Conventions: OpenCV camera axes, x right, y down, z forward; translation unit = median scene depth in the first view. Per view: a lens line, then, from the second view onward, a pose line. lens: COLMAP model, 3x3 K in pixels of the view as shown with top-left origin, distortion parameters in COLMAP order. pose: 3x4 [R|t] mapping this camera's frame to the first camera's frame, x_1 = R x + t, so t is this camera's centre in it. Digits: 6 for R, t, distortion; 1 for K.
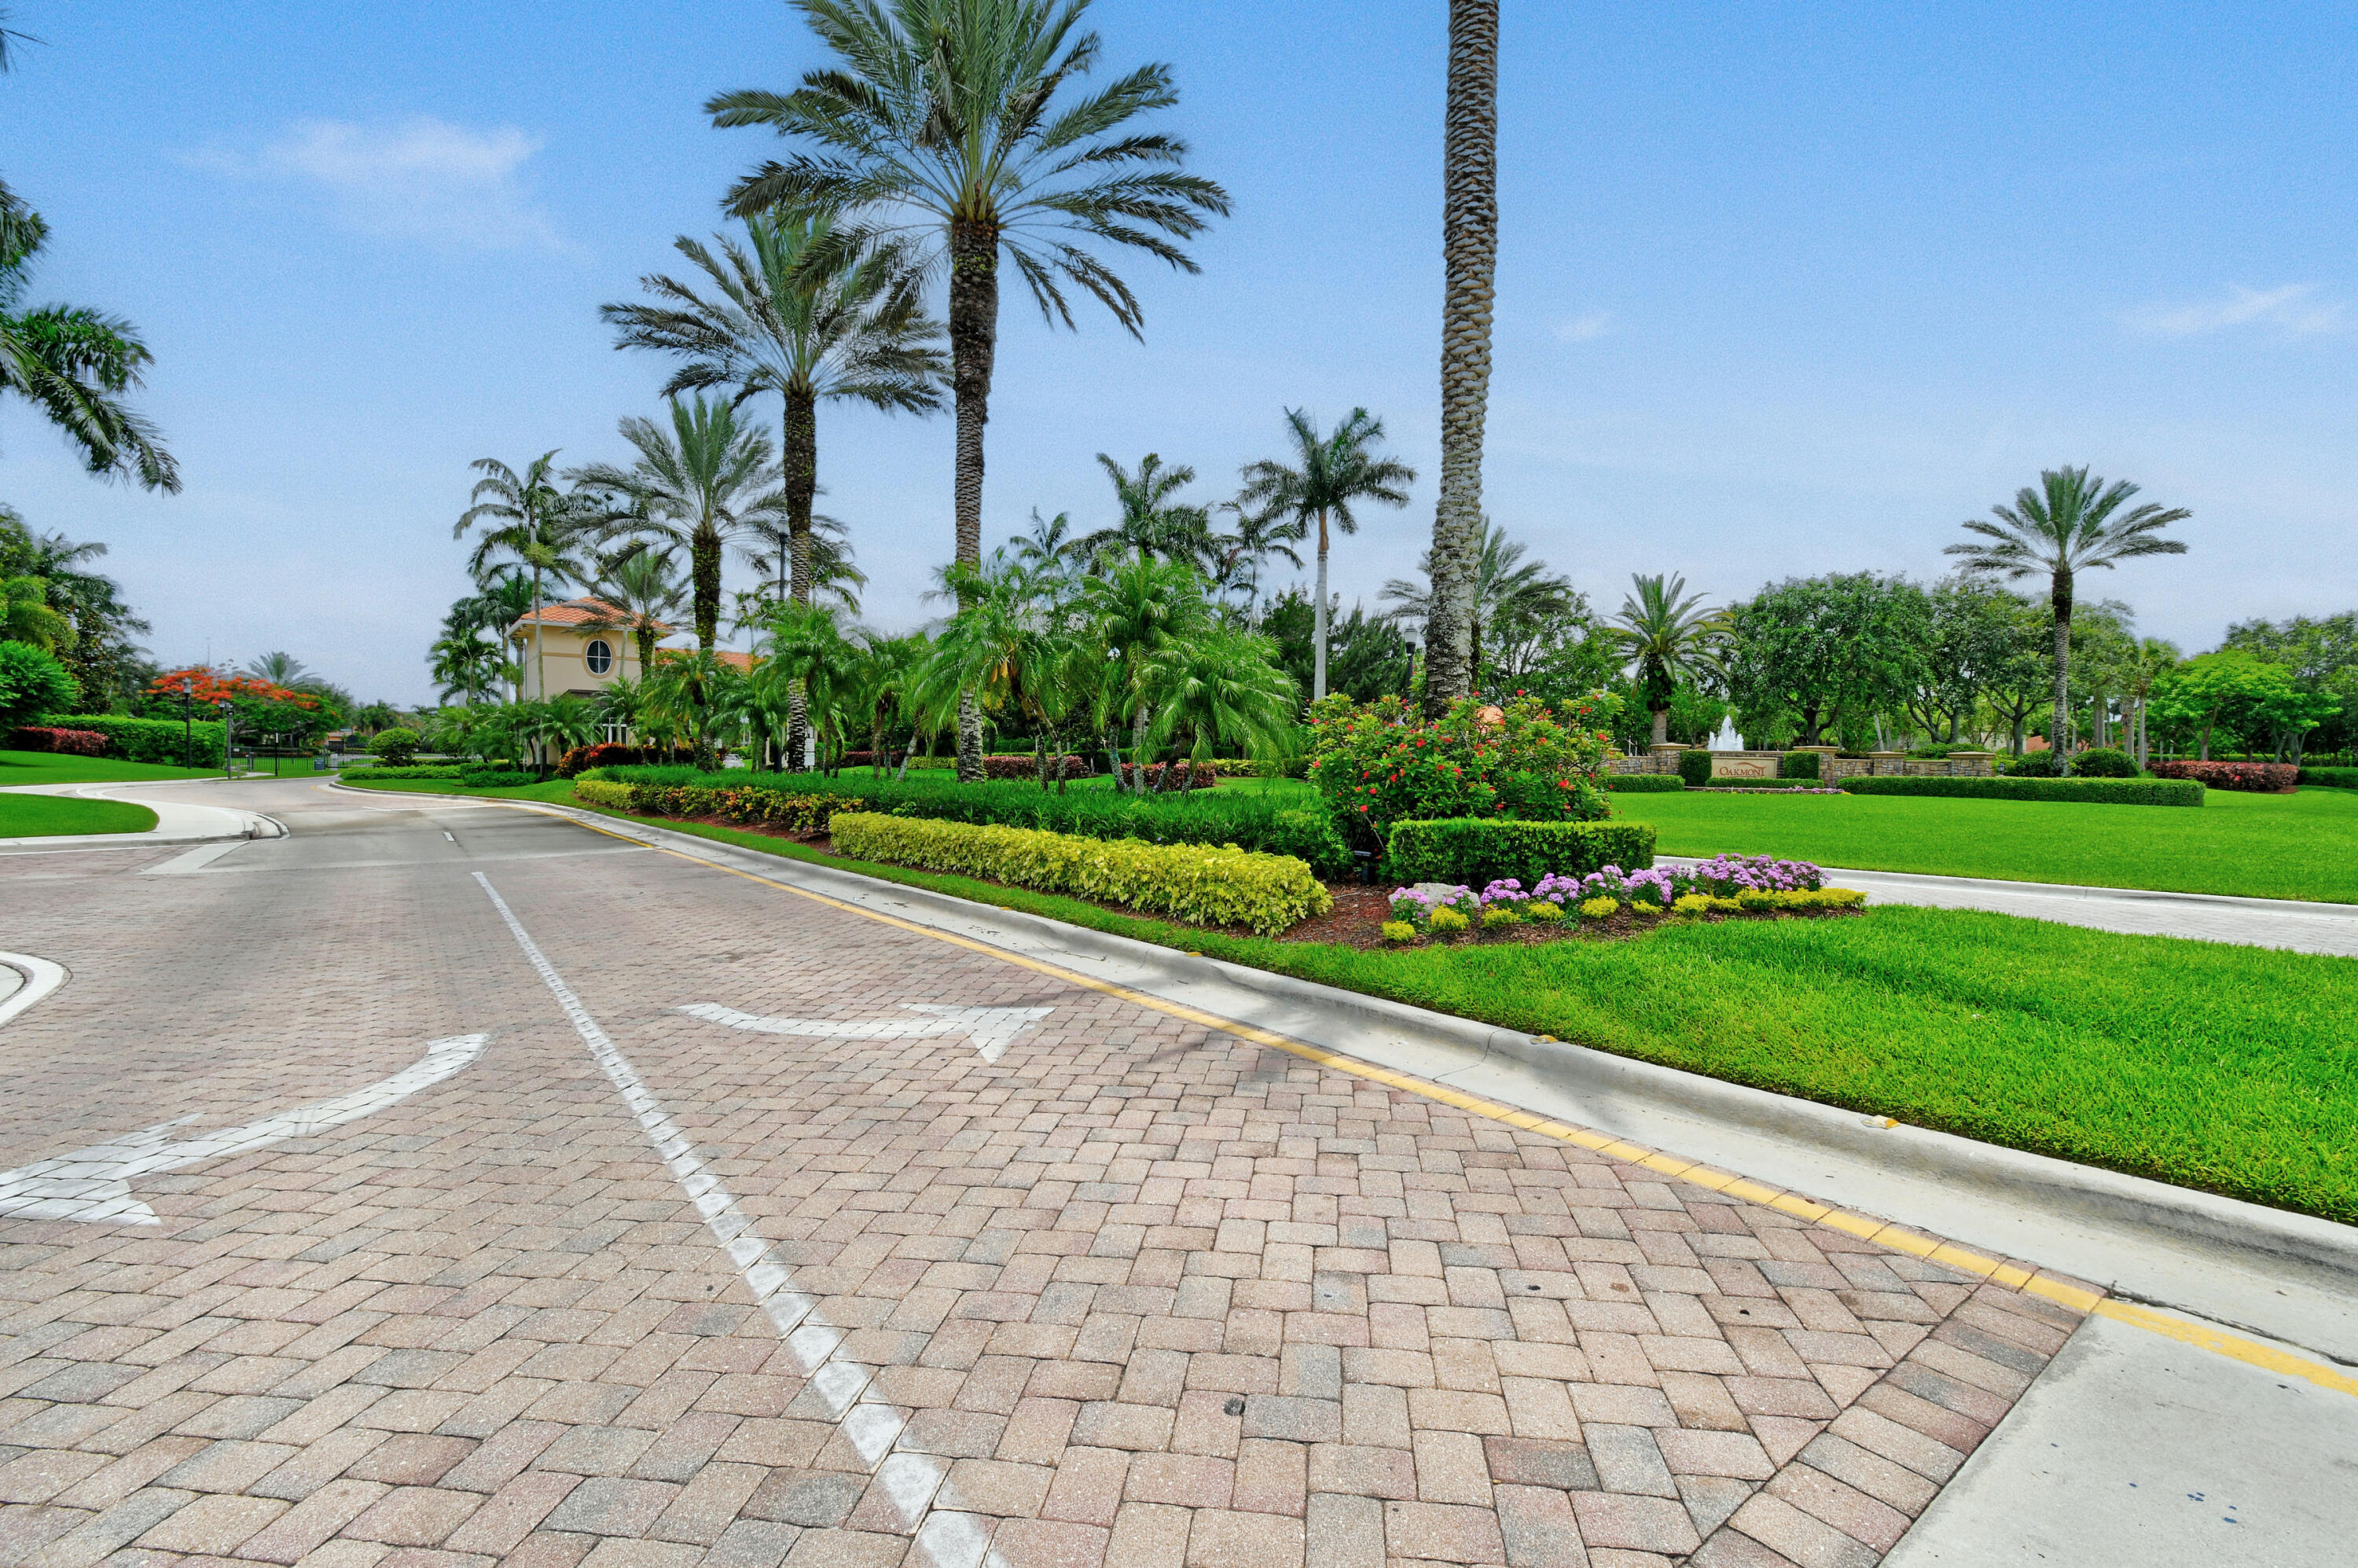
lens RADIAL K [[1038.7, 0, 1178.5], [0, 1038.7, 781.6], [0, 0, 1]] dist [-0.002205, 0.000472]
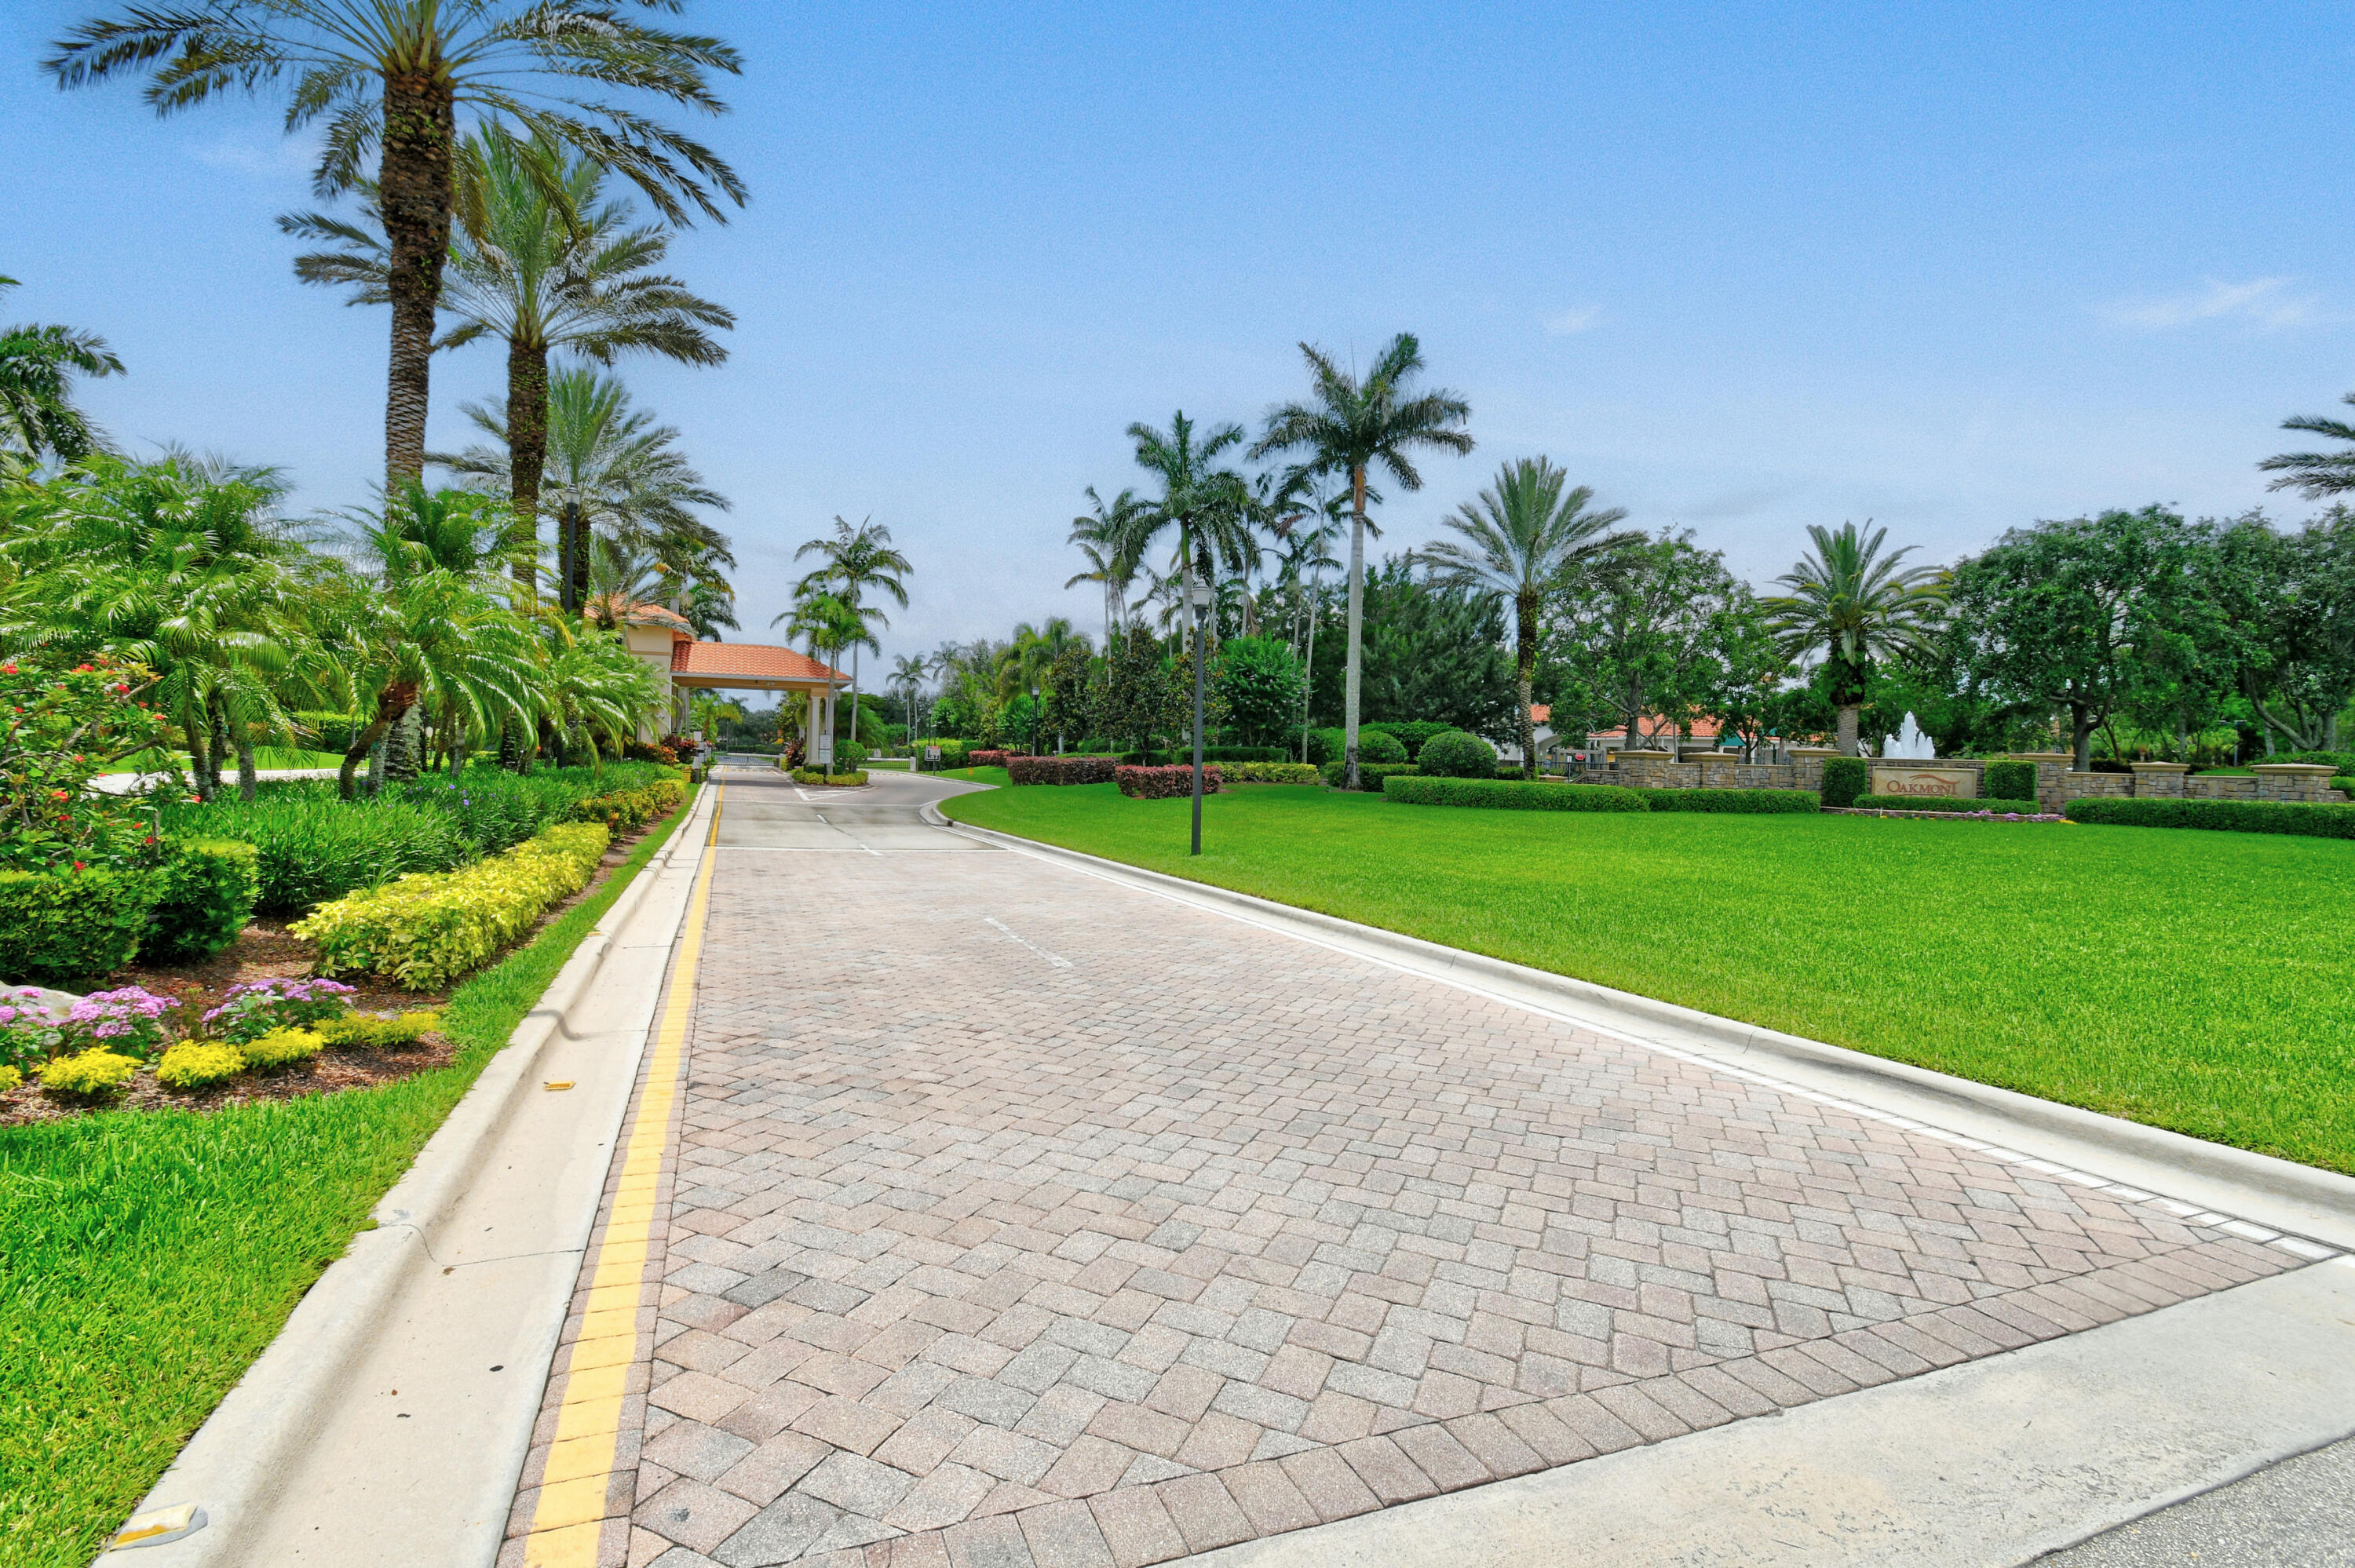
lens RADIAL K [[1099.1, 0, 1171.9], [0, 1099.1, 738.2], [0, 0, 1]] dist [0.000209, -0.000632]
pose [[0.967737, 0.006673, -0.251875, 0.218667], [-0.018480, 0.998837, -0.044541, -0.000495], [0.251285, 0.047758, 0.966734, 0.130511]]
